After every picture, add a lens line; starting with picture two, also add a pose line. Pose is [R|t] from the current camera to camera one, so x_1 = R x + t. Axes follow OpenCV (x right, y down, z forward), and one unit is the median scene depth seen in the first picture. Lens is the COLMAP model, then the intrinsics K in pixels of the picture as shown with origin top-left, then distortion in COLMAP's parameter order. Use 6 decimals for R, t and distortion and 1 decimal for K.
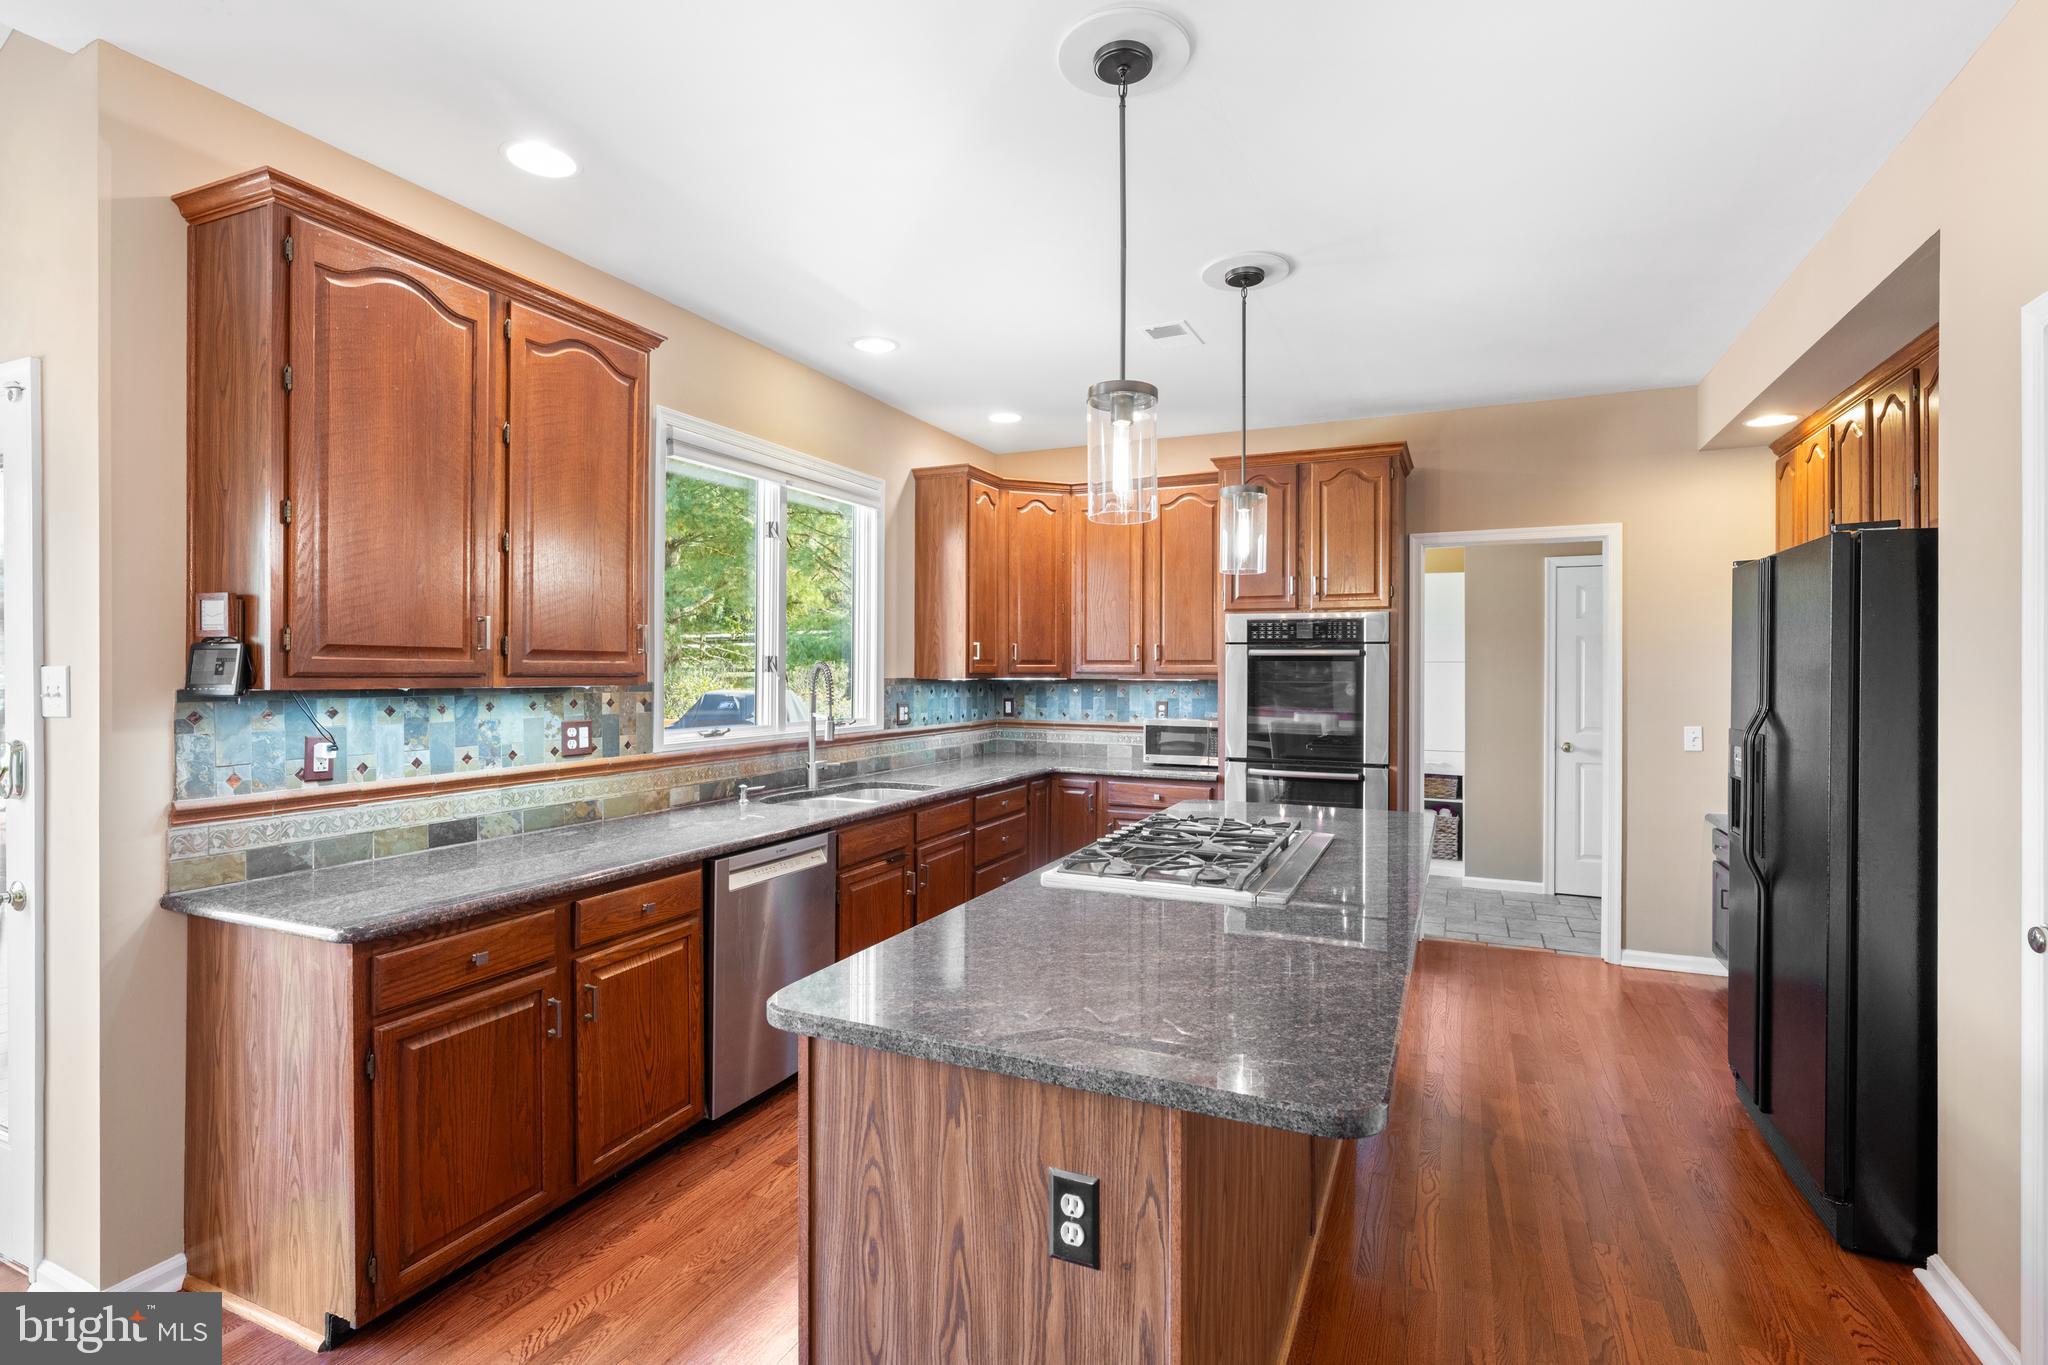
lens RADIAL K [[961.9, 0, 1019.1], [0, 961.9, 675.5], [0, 0, 1]] dist [-0.000711, 0.000604]
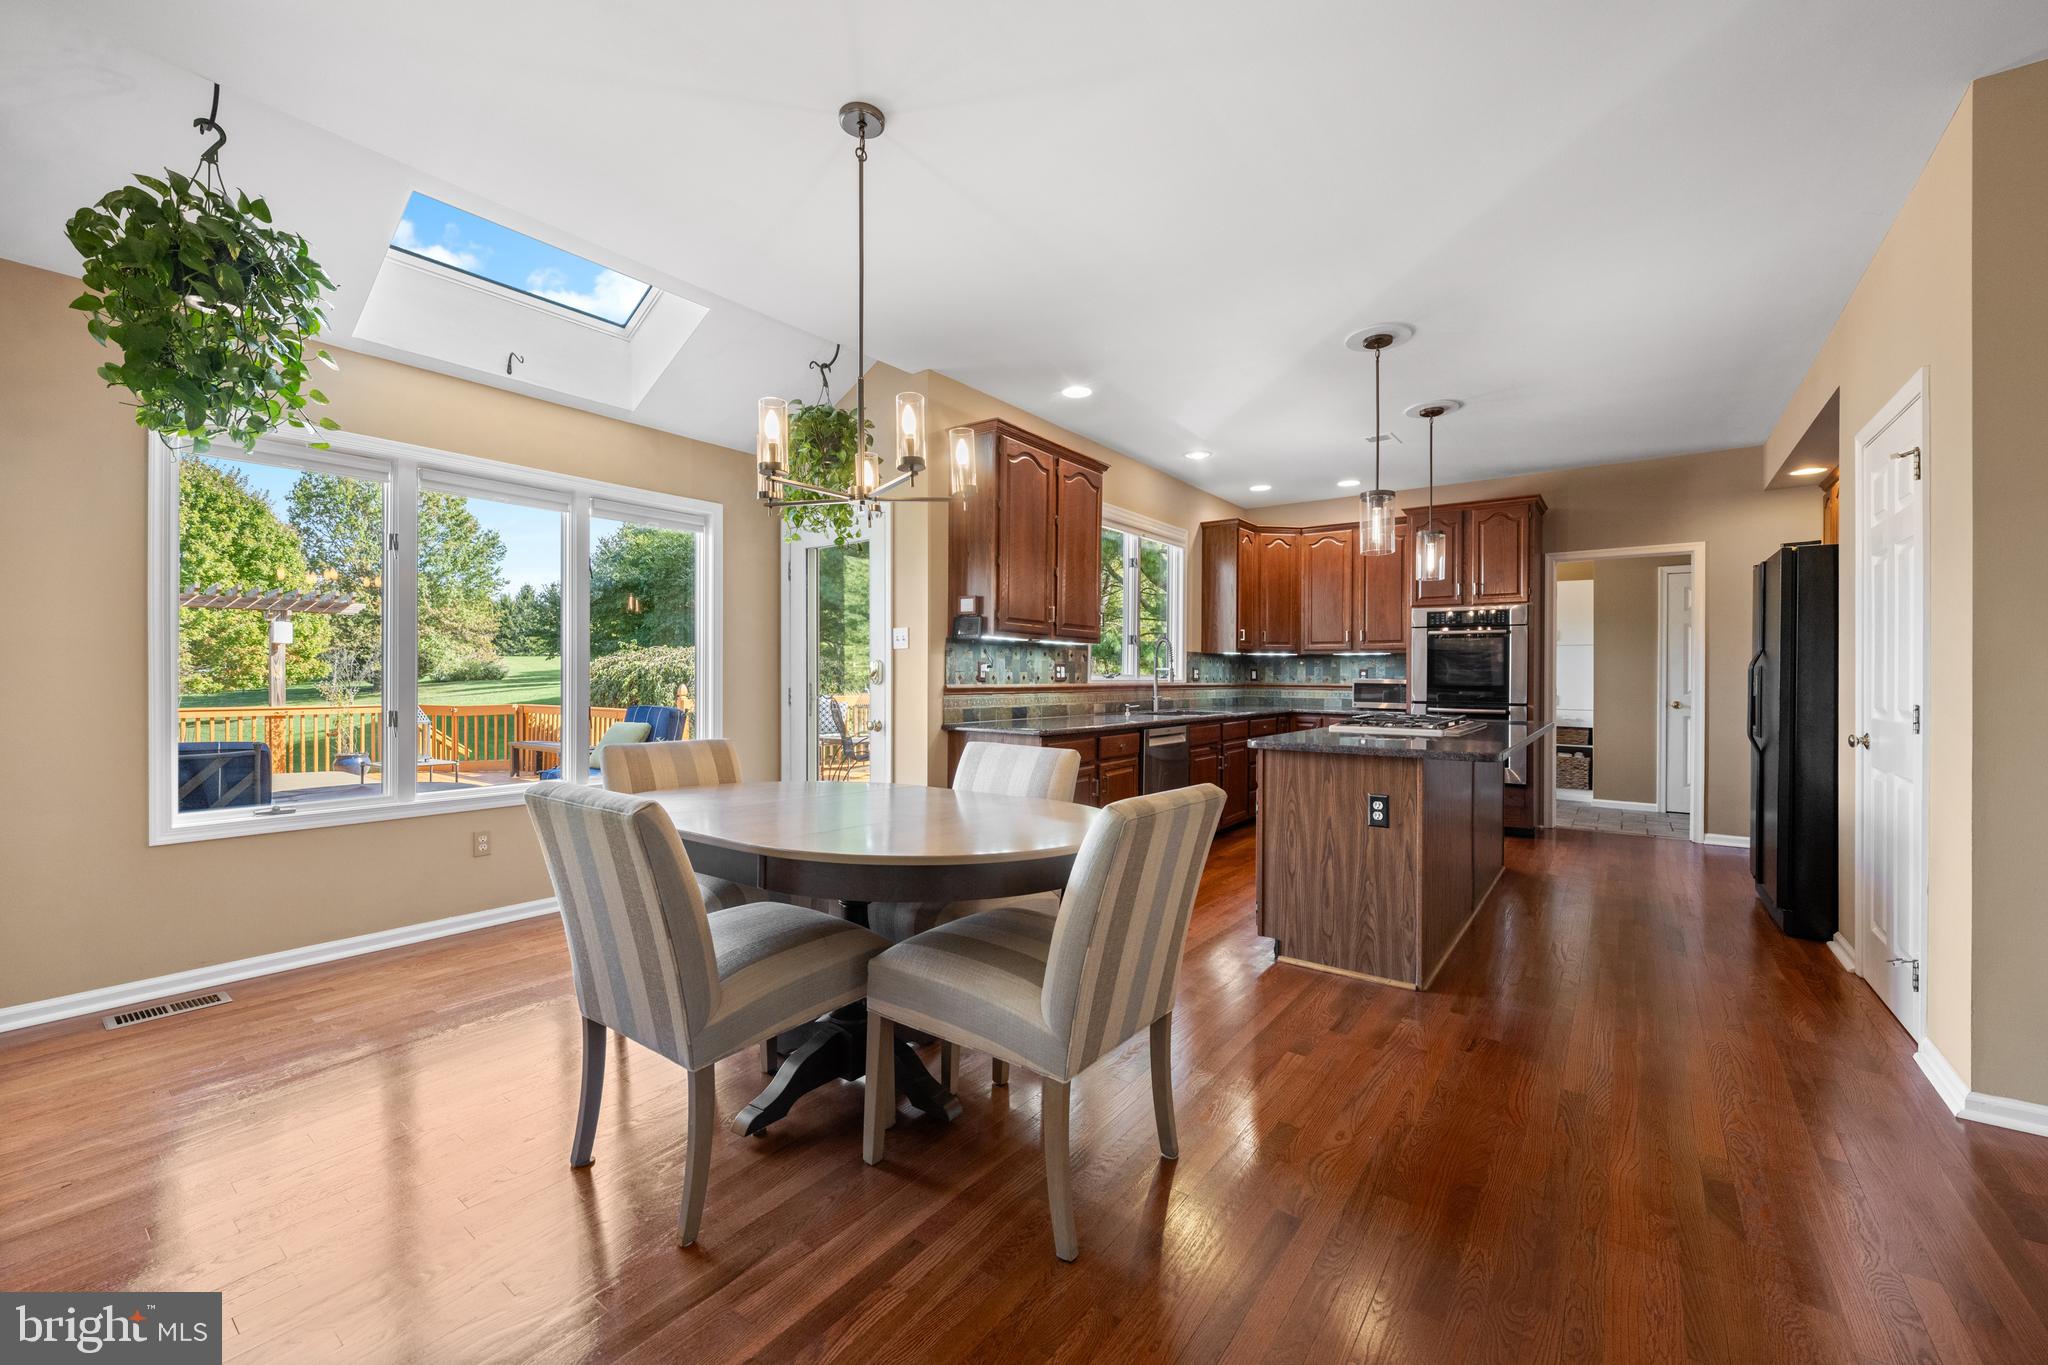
lens RADIAL K [[805.9, 0, 1022.2], [0, 805.9, 678.1], [0, 0, 1]] dist [0.000072, 0.000055]
pose [[0.977361, 0.002158, -0.211568, -0.200226], [-0.003105, 0.999987, -0.004146, 0.088882], [0.211556, 0.004709, 0.977355, -0.650121]]
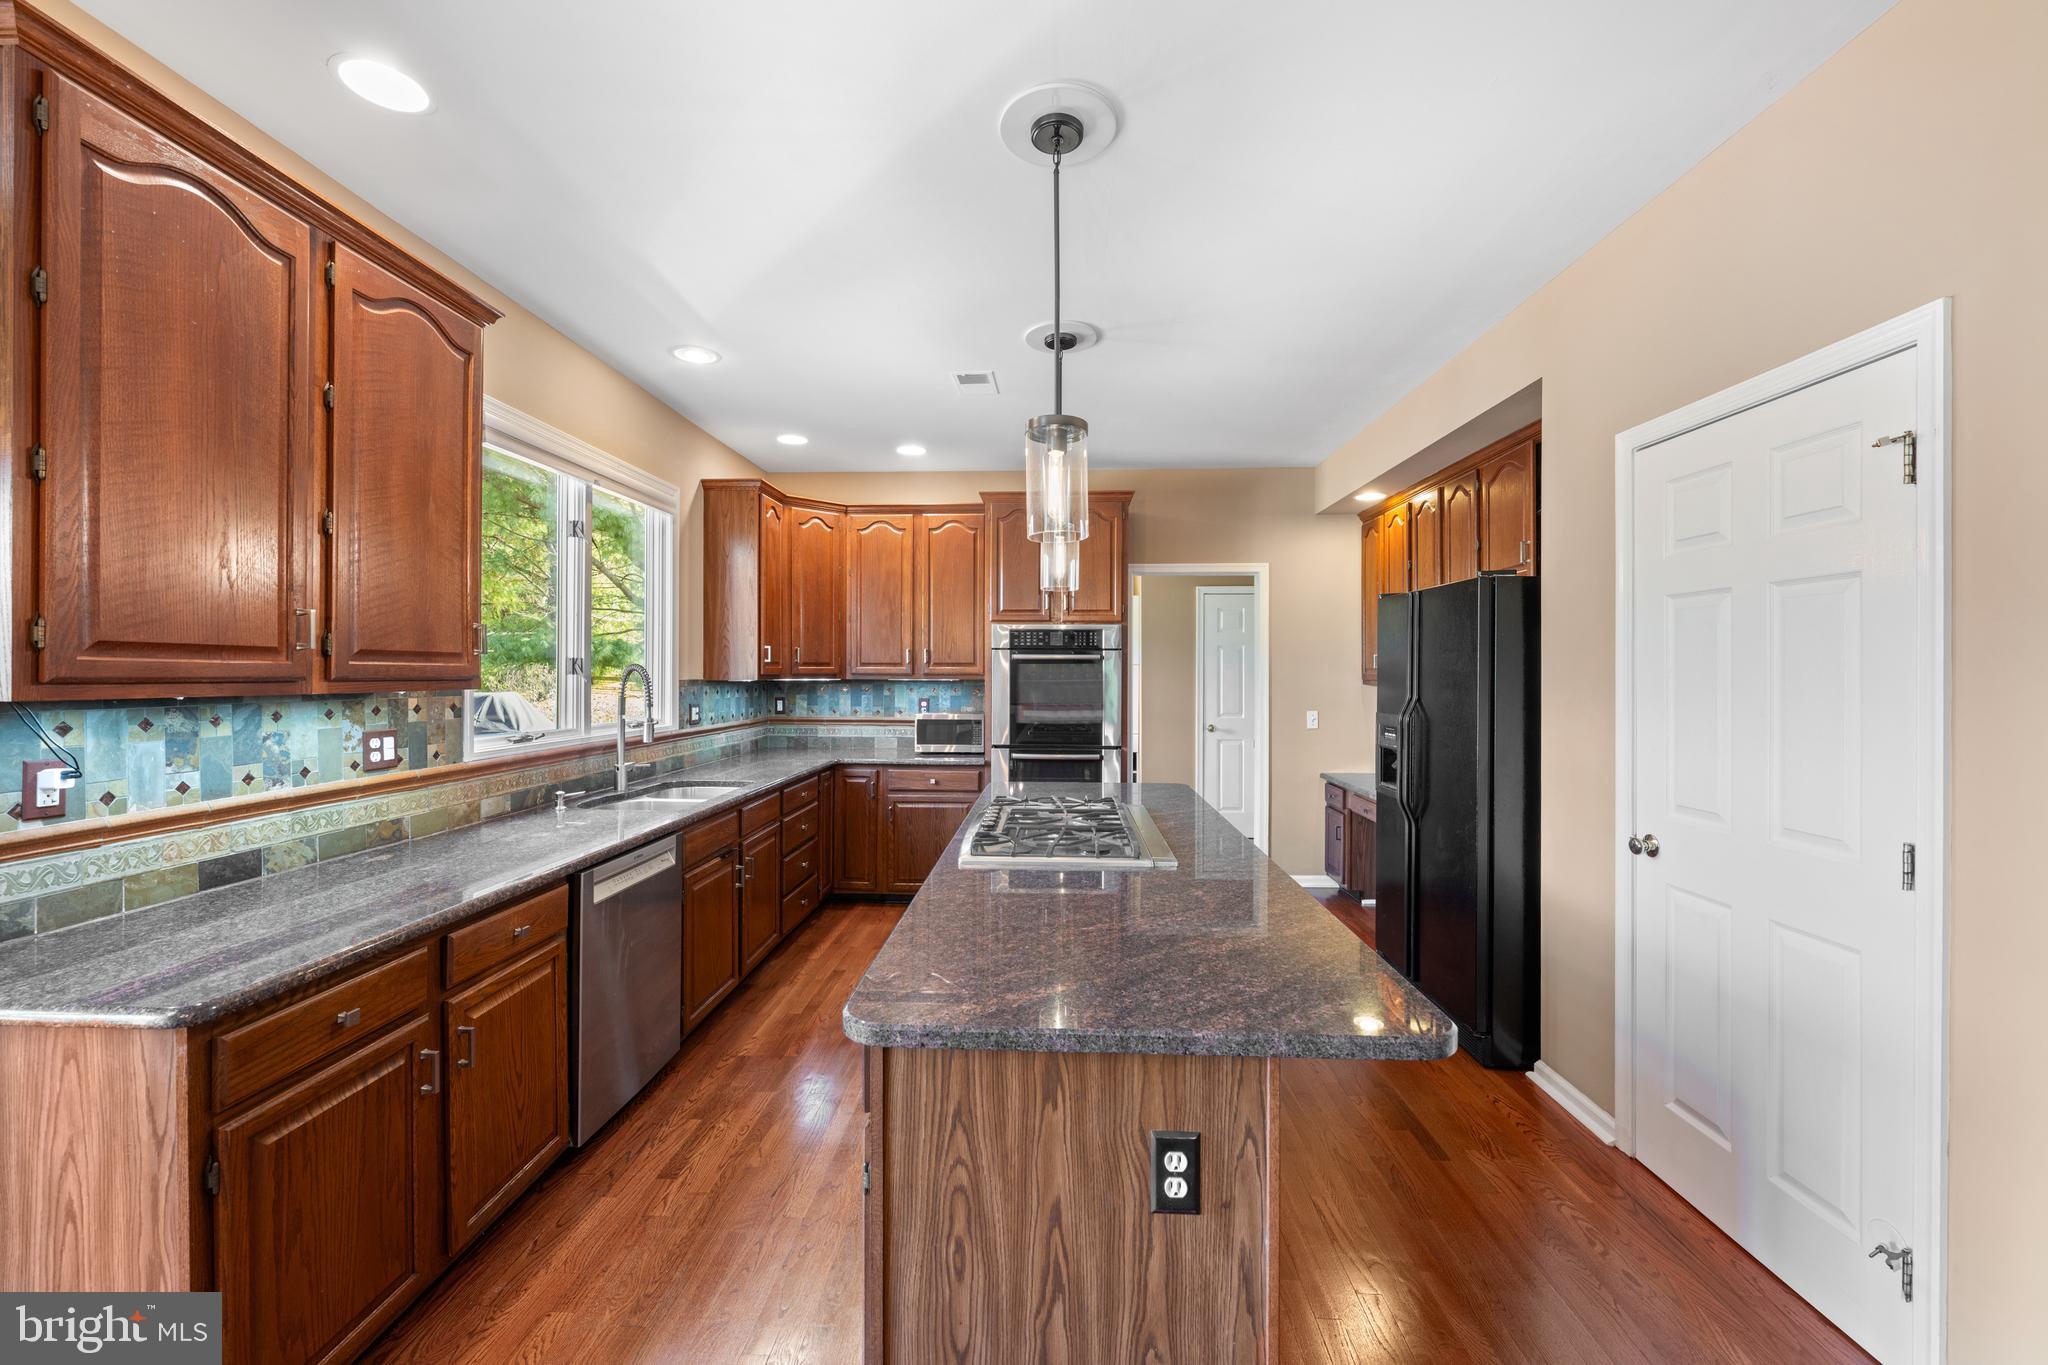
lens RADIAL K [[812.1, 0, 1018.4], [0, 812.1, 675.7], [0, 0, 1]] dist [-0.001498, 0.000322]
pose [[0.929367, -0.003679, 0.369139, -0.199907], [0.003579, 0.999993, 0.000954, -0.001850], [-0.369140, 0.000434, 0.929374, 0.091568]]
